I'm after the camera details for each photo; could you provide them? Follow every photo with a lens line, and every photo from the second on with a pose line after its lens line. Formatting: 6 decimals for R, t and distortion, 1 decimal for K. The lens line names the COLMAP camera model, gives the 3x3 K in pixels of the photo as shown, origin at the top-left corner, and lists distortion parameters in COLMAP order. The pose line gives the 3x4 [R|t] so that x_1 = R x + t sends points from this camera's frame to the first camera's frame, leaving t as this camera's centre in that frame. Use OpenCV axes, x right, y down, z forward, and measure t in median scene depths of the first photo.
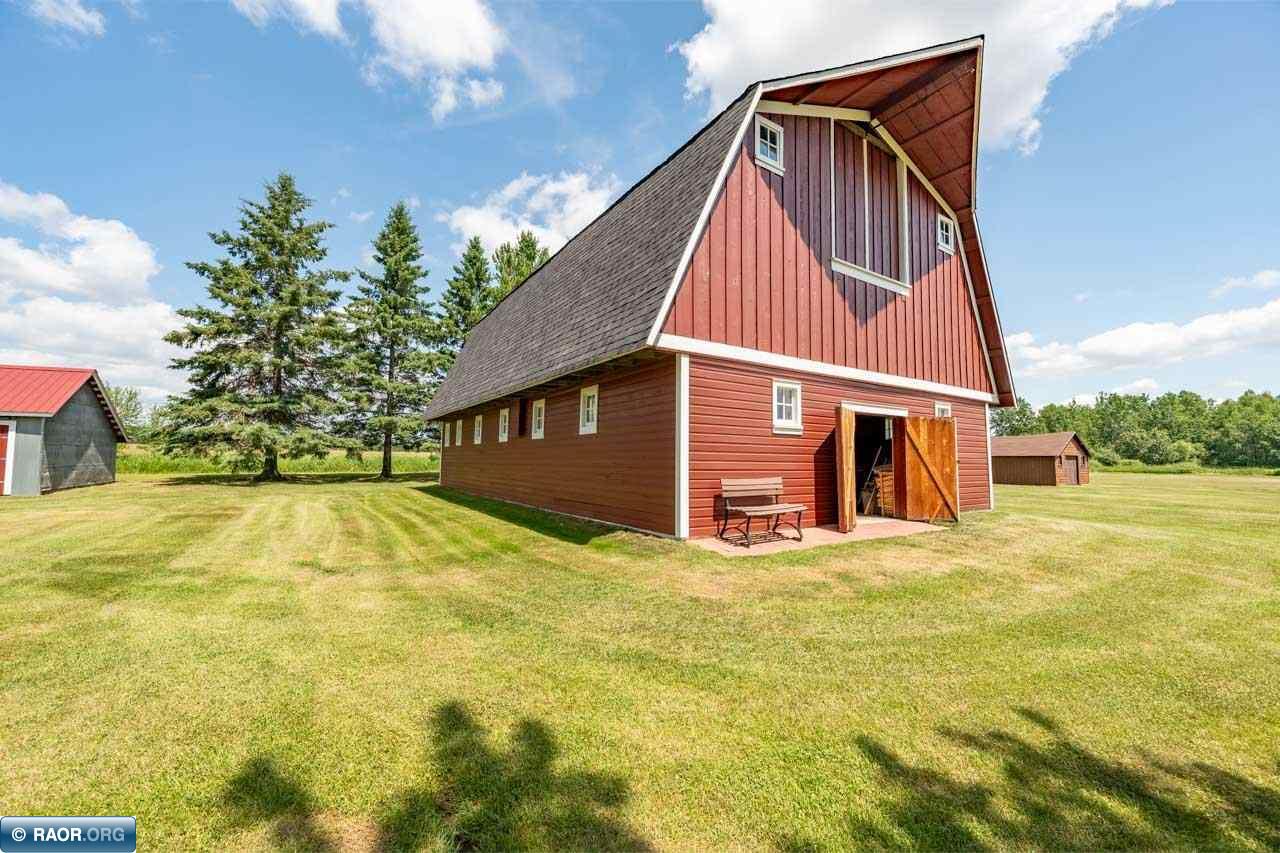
lens RADIAL K [[496.6, 0, 641.2], [0, 496.6, 426.0], [0, 0, 1]] dist [-0.005728, 0.001539]
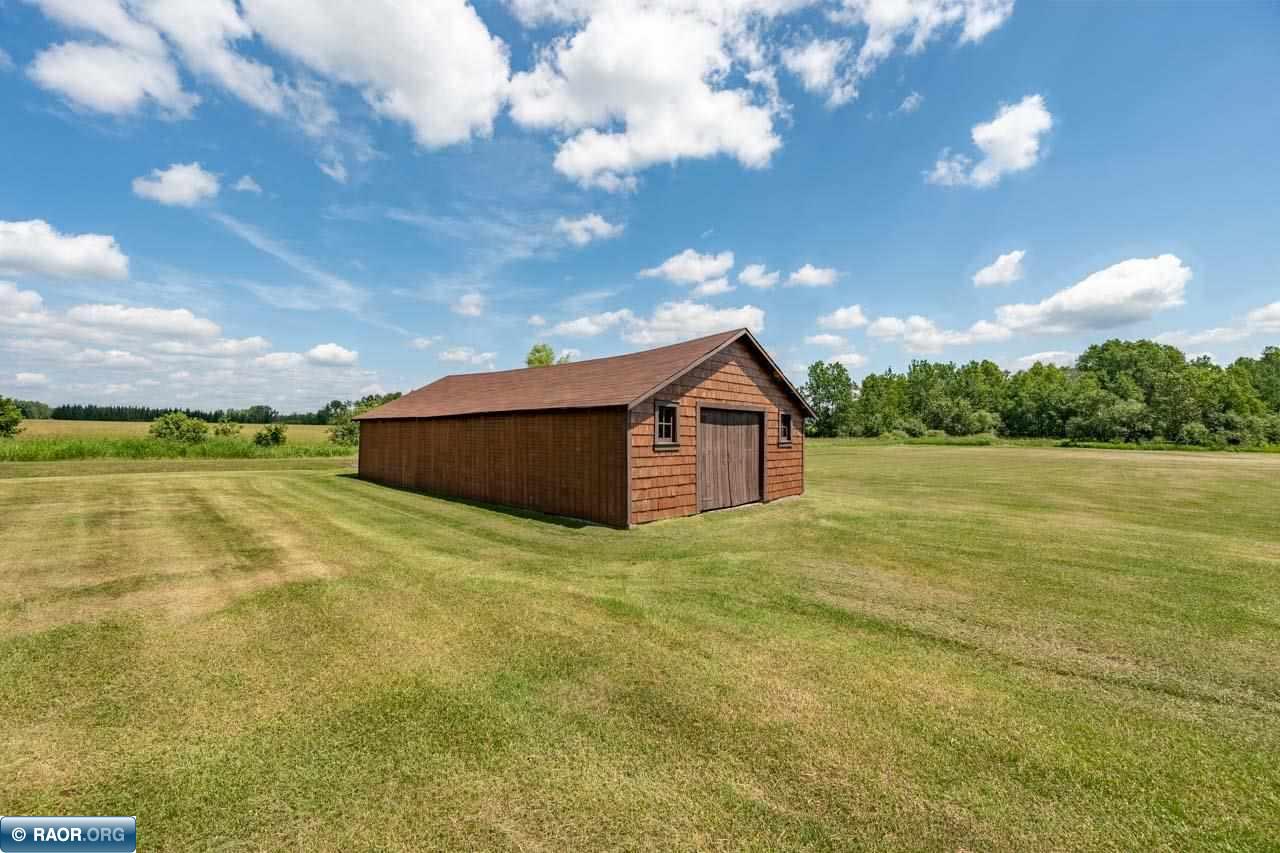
lens RADIAL K [[496.6, 0, 637.6], [0, 496.6, 428.9], [0, 0, 1]] dist [-0.005728, 0.001539]
pose [[0.973110, -0.001063, 0.230337, 0.237405], [-0.013108, 0.998113, 0.059985, 0.017232], [-0.229966, -0.061391, 0.971260, 0.231750]]
